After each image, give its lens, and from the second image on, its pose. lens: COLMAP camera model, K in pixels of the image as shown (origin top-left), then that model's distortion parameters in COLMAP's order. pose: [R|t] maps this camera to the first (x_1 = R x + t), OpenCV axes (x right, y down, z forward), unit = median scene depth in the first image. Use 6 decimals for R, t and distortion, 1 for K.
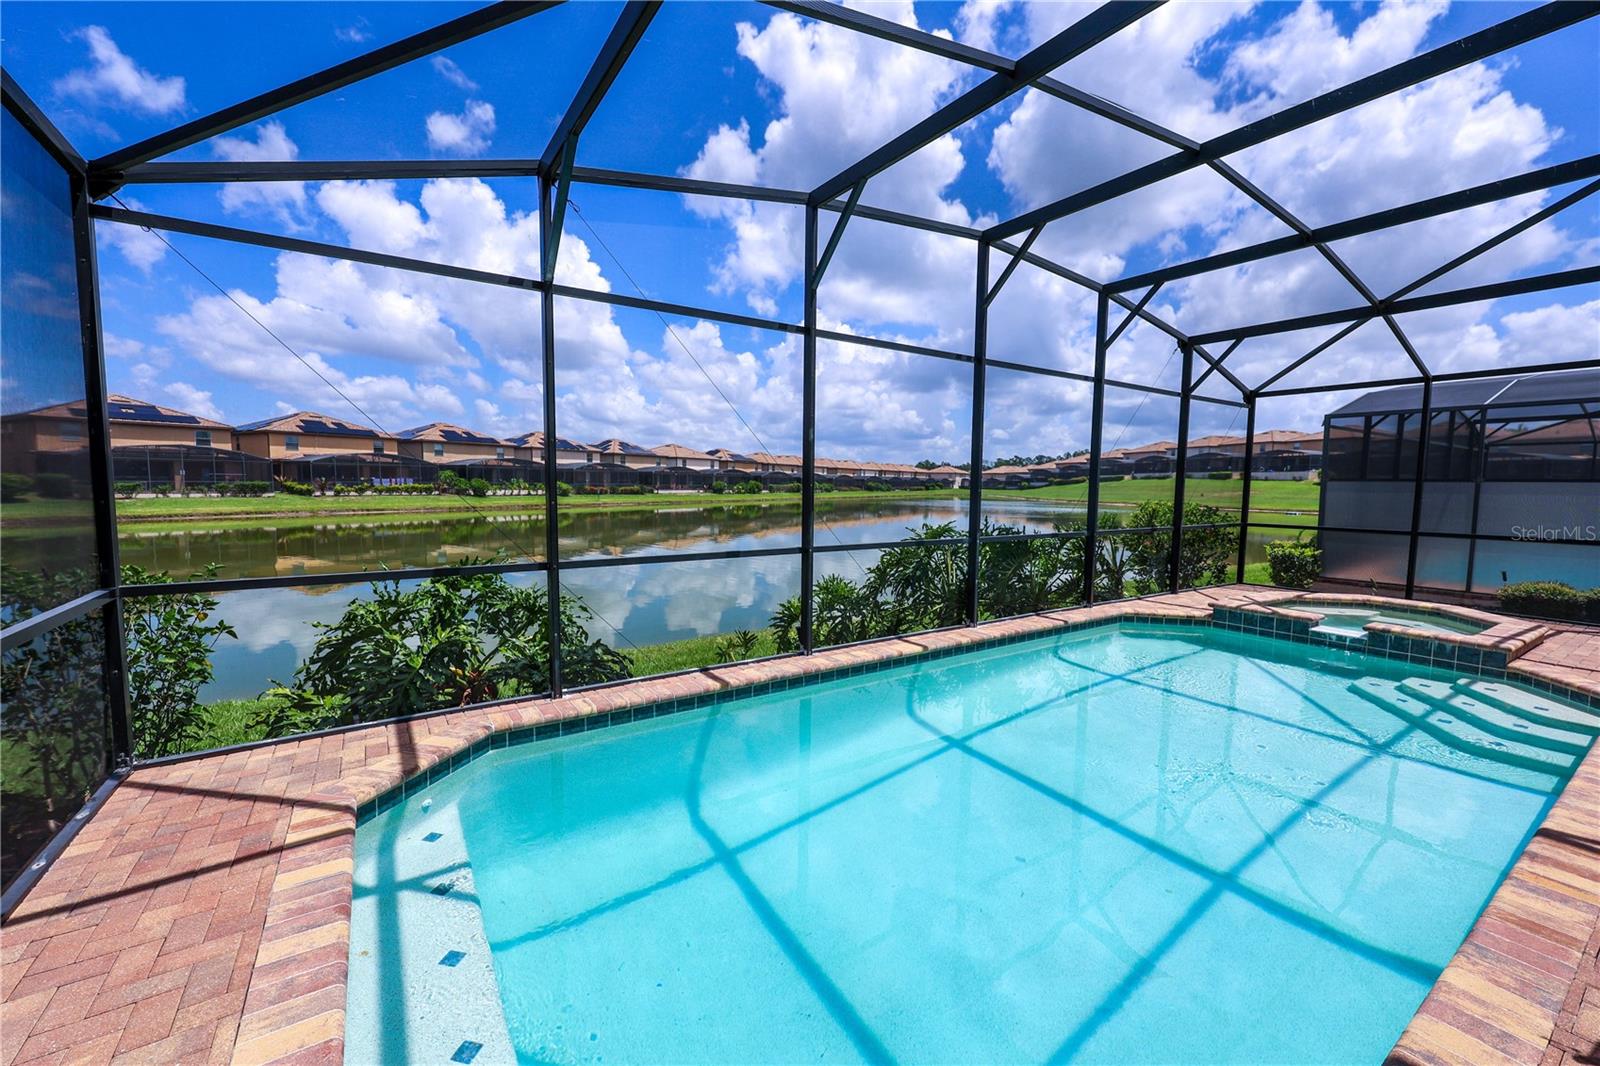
lens RADIAL K [[647.2, 0, 800.6], [0, 647.2, 535.0], [0, 0, 1]] dist [-0.001519, -0.000385]
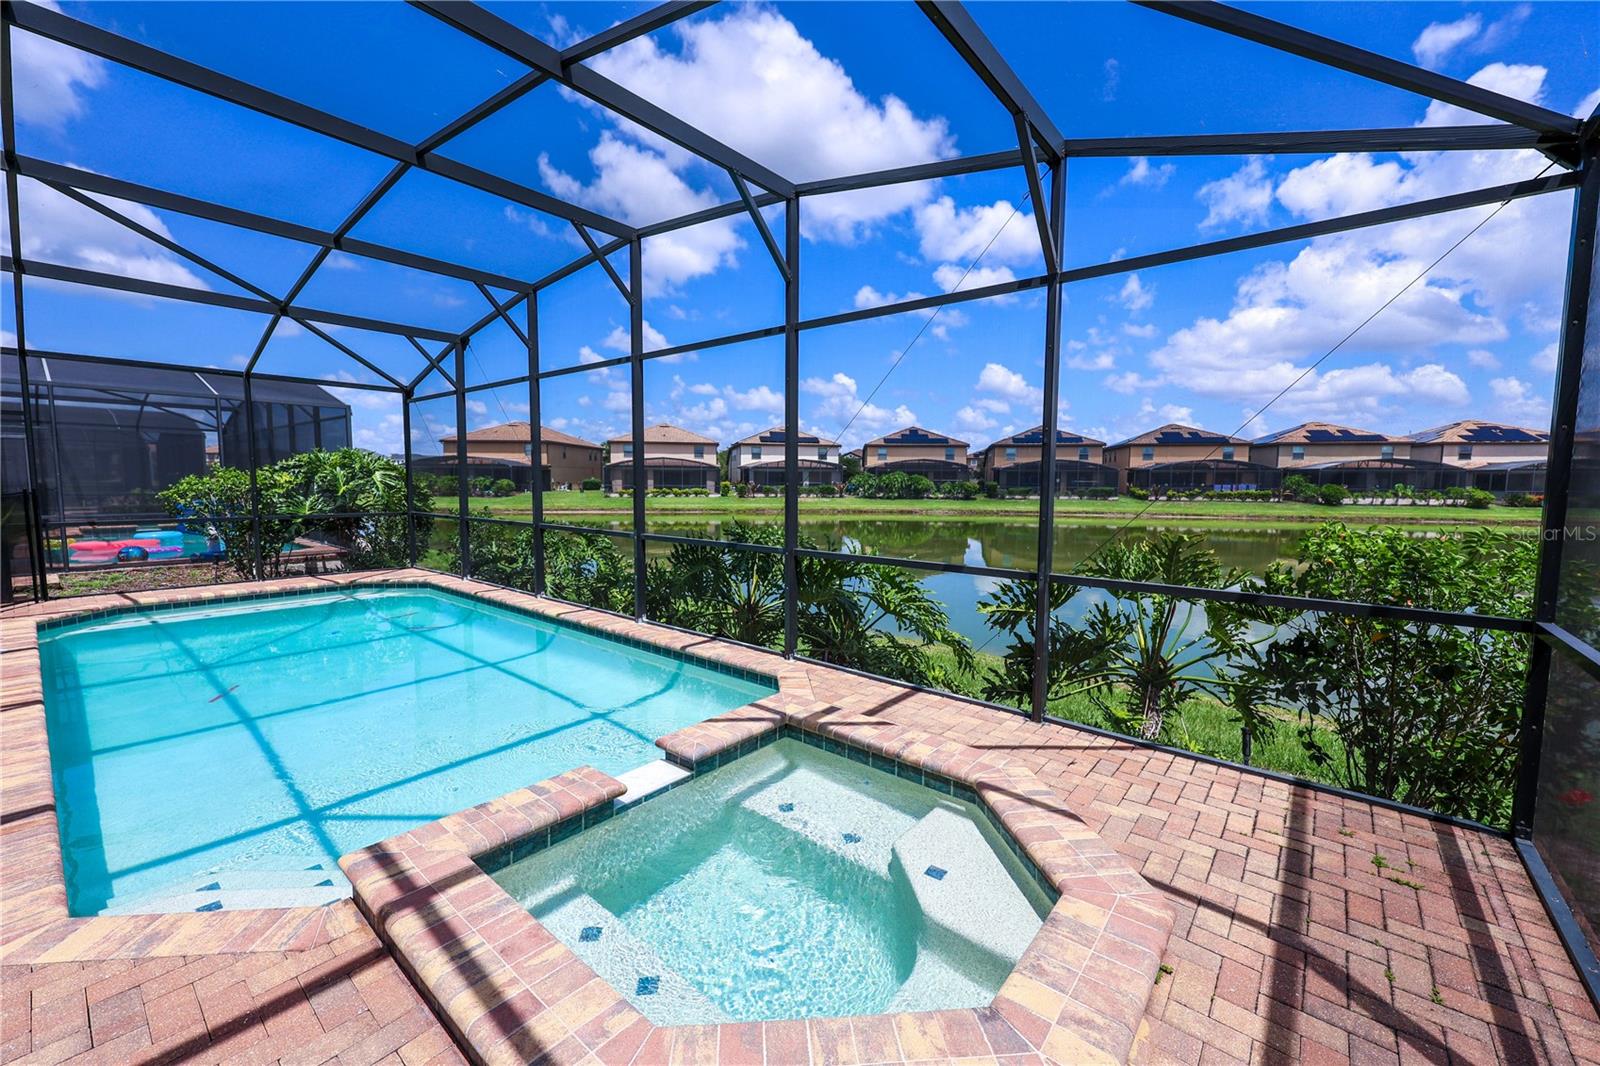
lens RADIAL K [[647.2, 0, 798.8], [0, 647.2, 535.8], [0, 0, 1]] dist [-0.001519, -0.000385]
pose [[0.249653, 0.071410, -0.965699, 0.153068], [-0.081829, 0.995266, 0.052442, -0.007391], [0.964872, 0.065930, 0.254315, 0.116727]]
